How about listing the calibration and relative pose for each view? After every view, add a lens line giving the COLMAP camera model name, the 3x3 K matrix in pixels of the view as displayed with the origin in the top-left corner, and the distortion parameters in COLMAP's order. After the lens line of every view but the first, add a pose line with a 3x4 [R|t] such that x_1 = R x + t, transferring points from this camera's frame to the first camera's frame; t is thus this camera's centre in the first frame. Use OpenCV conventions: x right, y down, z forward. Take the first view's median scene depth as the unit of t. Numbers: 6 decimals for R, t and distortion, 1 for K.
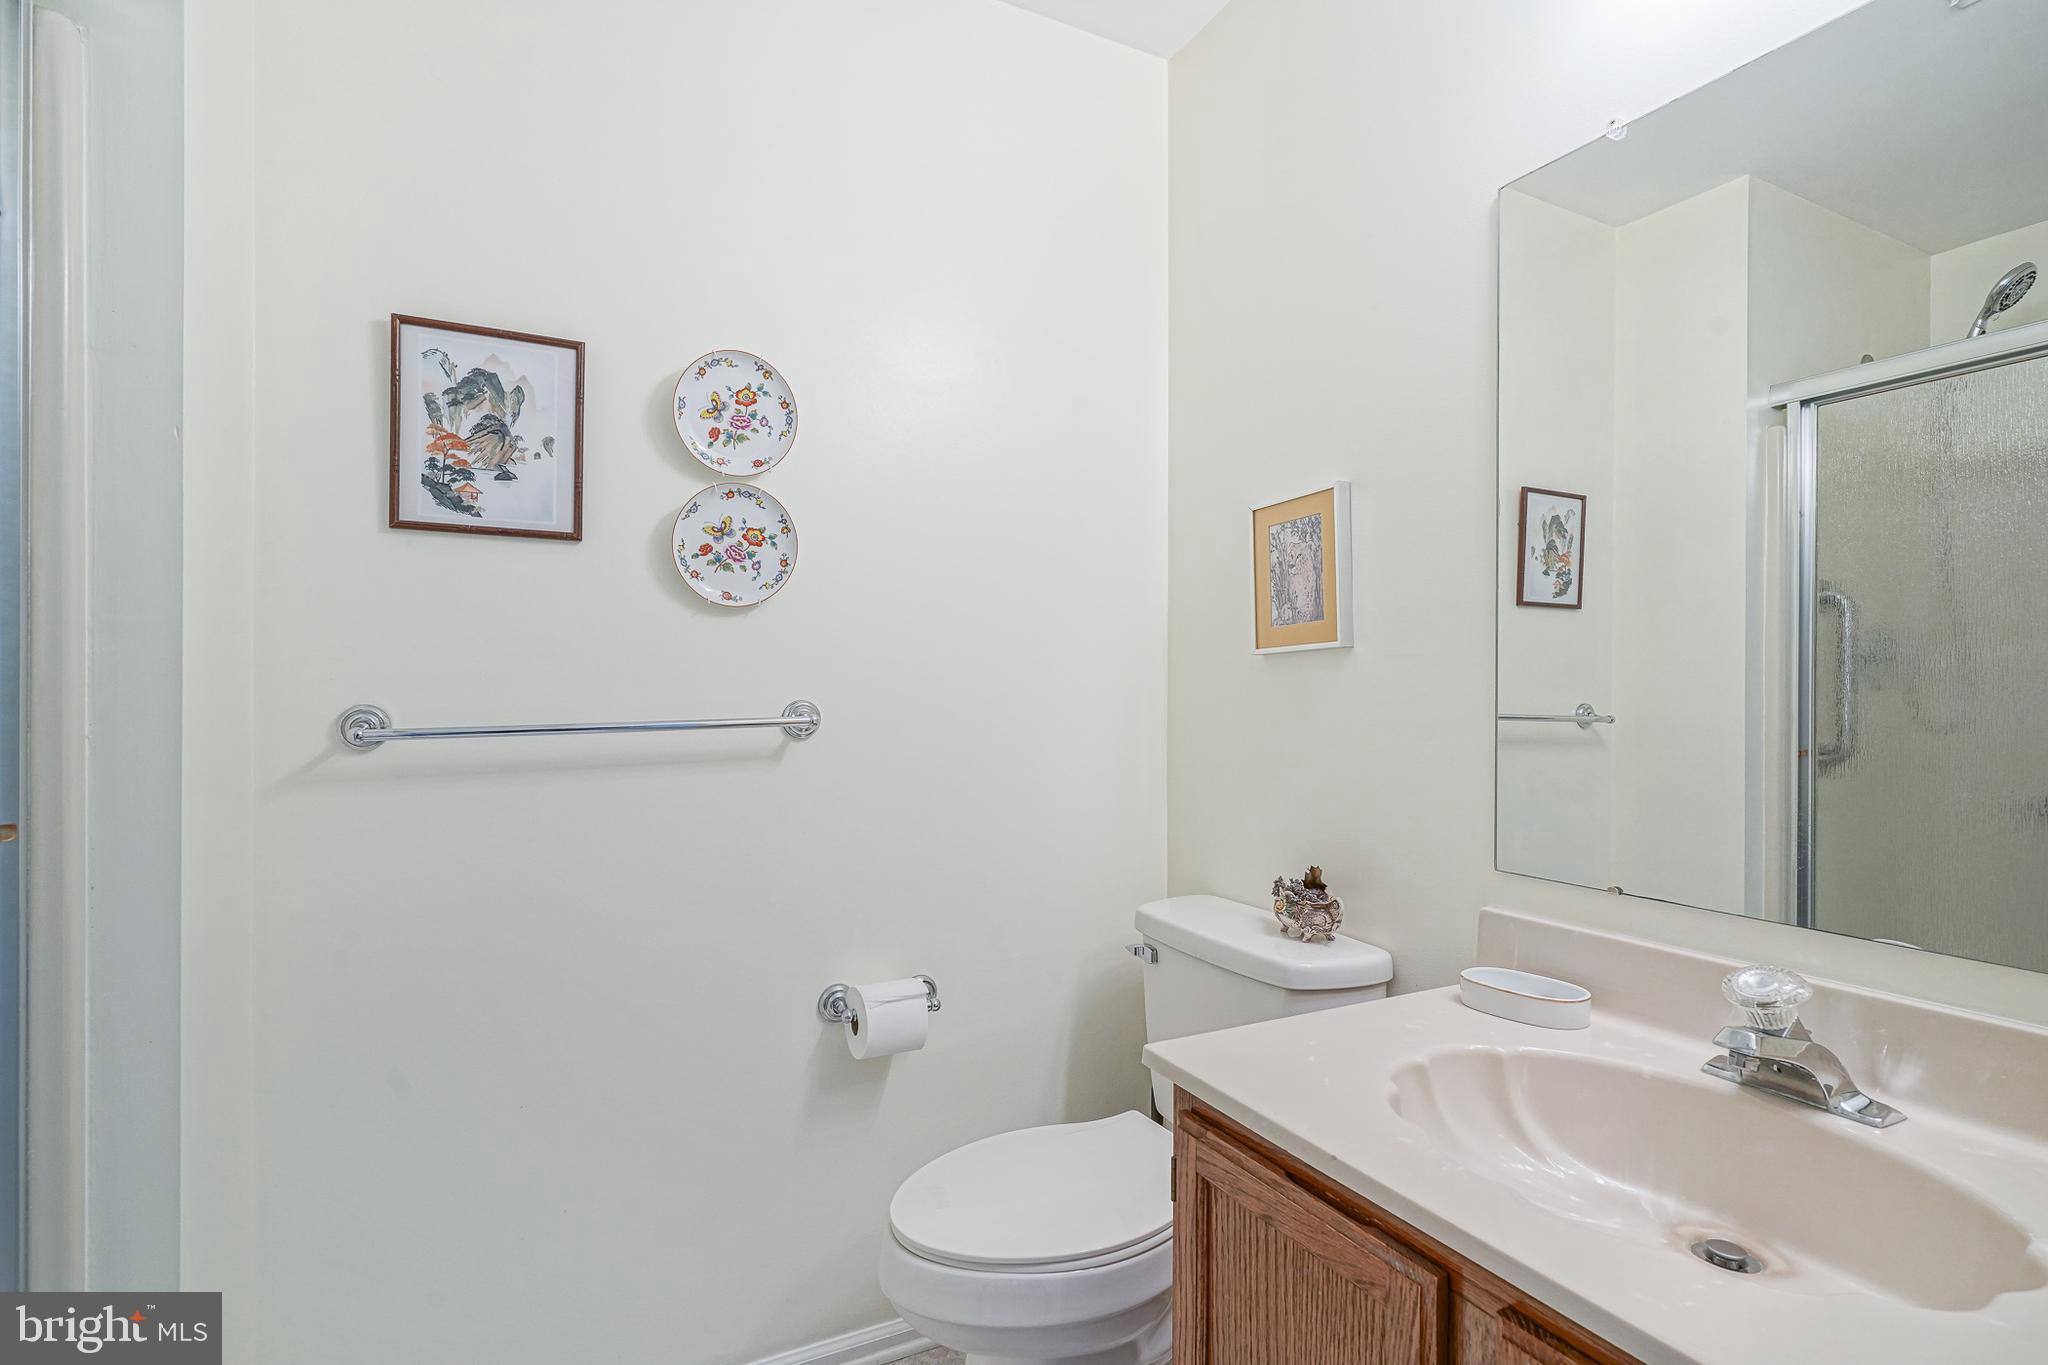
lens RADIAL K [[998.6, 0, 1035.8], [0, 998.6, 686.9], [0, 0, 1]] dist [-0.003450, 0.000161]
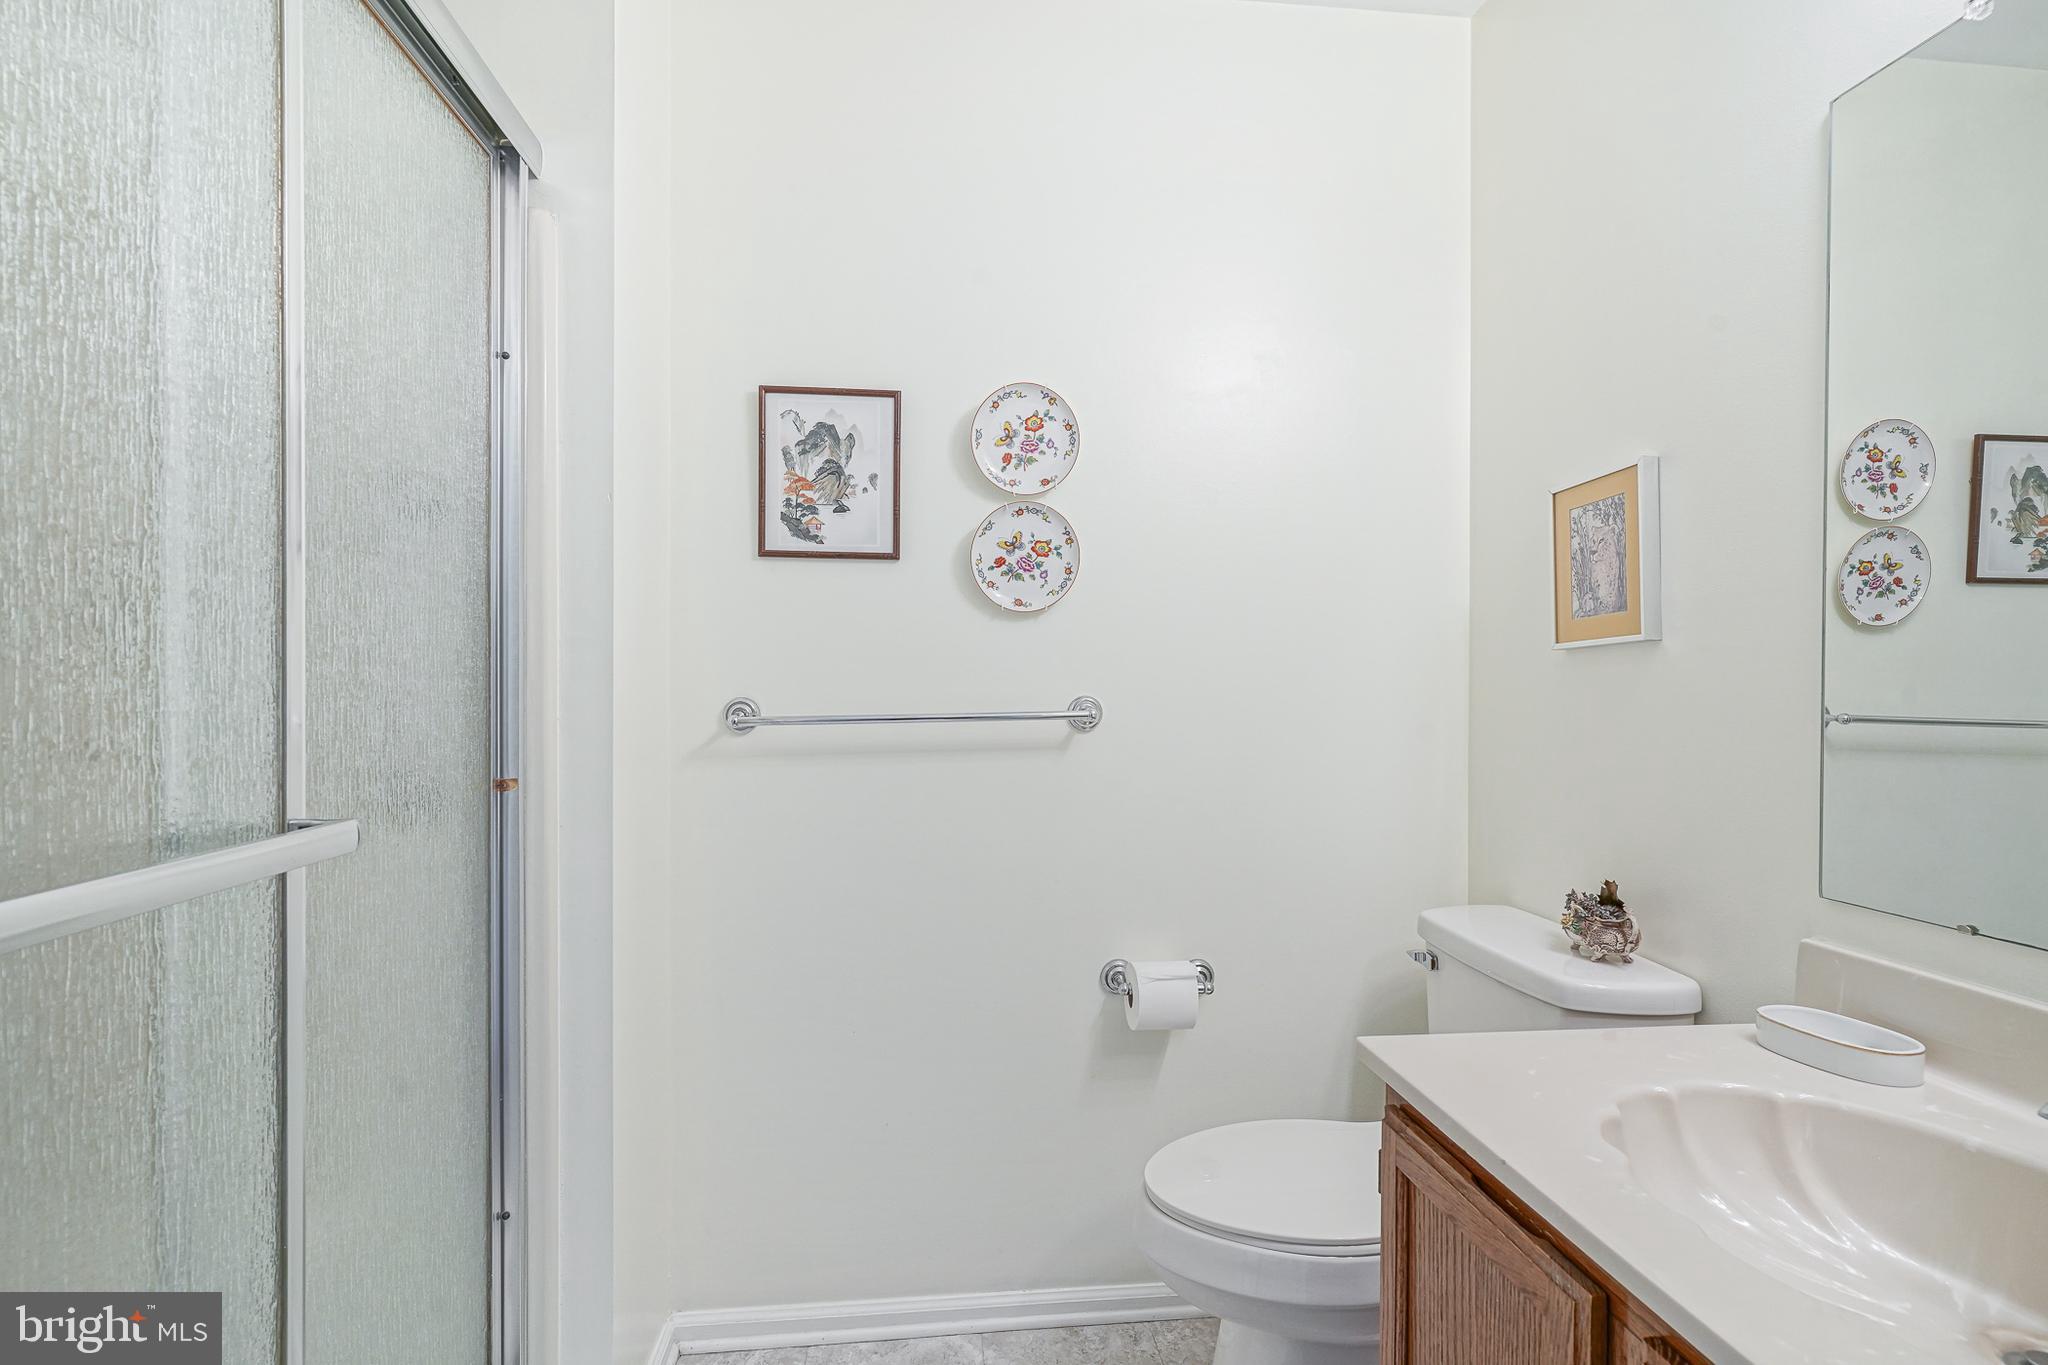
lens RADIAL K [[999.3, 0, 1024.6], [0, 999.3, 691.2], [0, 0, 1]] dist [0.001002, 0.000640]
pose [[0.931556, 0.003981, -0.363576, 0.111204], [-0.001065, 0.999966, 0.008221, -0.000796], [0.363596, -0.007271, 0.931528, -0.046508]]
